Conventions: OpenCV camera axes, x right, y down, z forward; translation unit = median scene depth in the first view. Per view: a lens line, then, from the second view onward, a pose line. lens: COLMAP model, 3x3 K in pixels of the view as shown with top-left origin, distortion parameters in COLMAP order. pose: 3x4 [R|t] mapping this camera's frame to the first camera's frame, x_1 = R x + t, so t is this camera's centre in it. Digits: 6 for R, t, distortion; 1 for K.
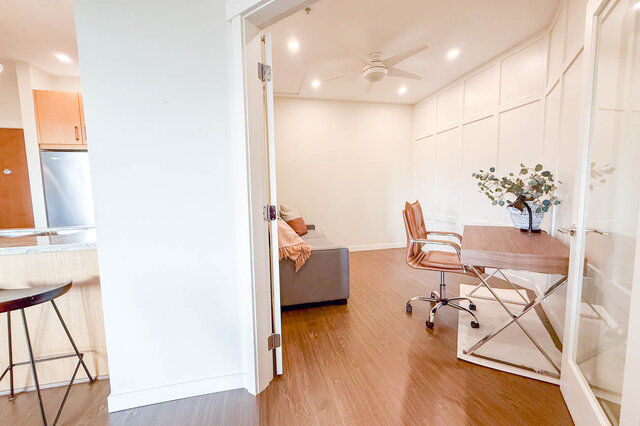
lens RADIAL K [[254.7, 0, 319.0], [0, 254.7, 213.9], [0, 0, 1]] dist [-0.001582, 0.000040]
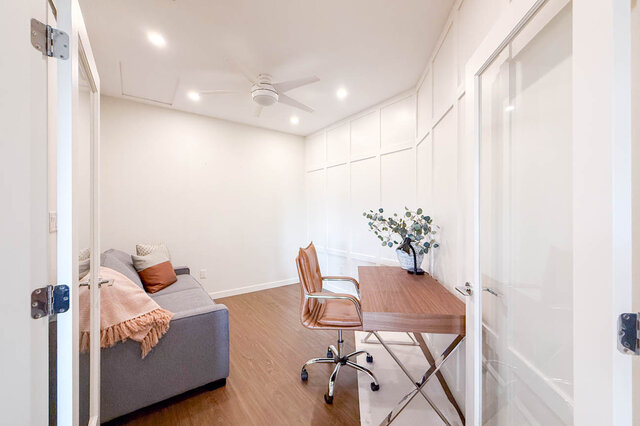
lens RADIAL K [[254.7, 0, 319.0], [0, 254.7, 213.9], [0, 0, 1]] dist [-0.001582, 0.000040]
pose [[0.917564, 0.017822, 0.397188, 0.061073], [0.018450, 0.996010, -0.087314, -0.078895], [-0.397159, 0.087444, 0.913574, 0.186628]]
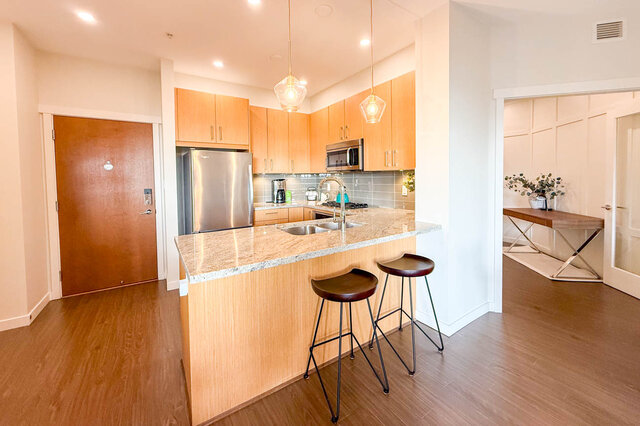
lens RADIAL K [[253.5, 0, 319.1], [0, 253.5, 186.4], [0, 0, 1]] dist [0.000023, -0.000028]
pose [[0.940116, -0.006177, 0.340799, -1.190507], [0.026707, 0.998097, -0.055582, -0.038481], [-0.339807, 0.061355, 0.938492, -0.132093]]
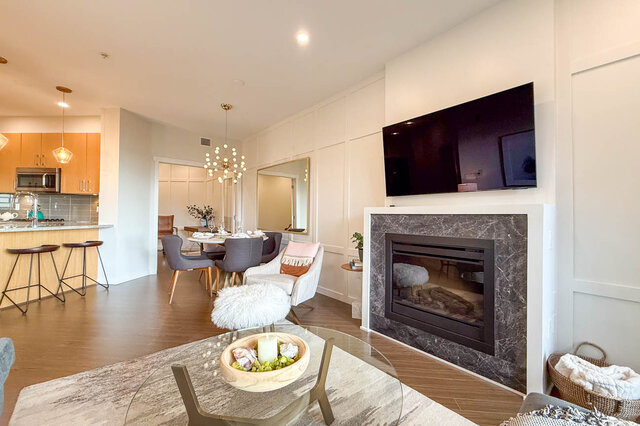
lens RADIAL K [[262.4, 0, 320.1], [0, 262.4, 215.5], [0, 0, 1]] dist [-0.000064, -0.000054]
pose [[0.306533, 0.030660, 0.951366, -1.688073], [0.055956, 0.997172, -0.050166, 0.161770], [-0.950214, 0.068612, 0.303951, -1.220605]]
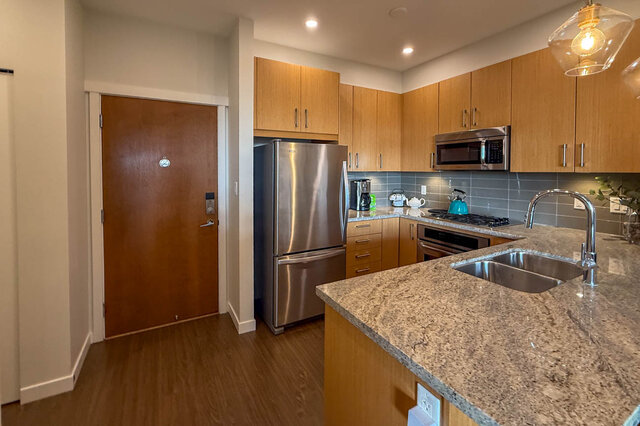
lens RADIAL K [[283.8, 0, 317.9], [0, 283.8, 176.4], [0, 0, 1]] dist [0.002463, 0.000191]
pose [[0.961775, 0.010155, 0.273654, -1.489897], [0.009157, 0.997561, -0.069203, -0.107681], [-0.273689, 0.069063, 0.959335, 0.237870]]
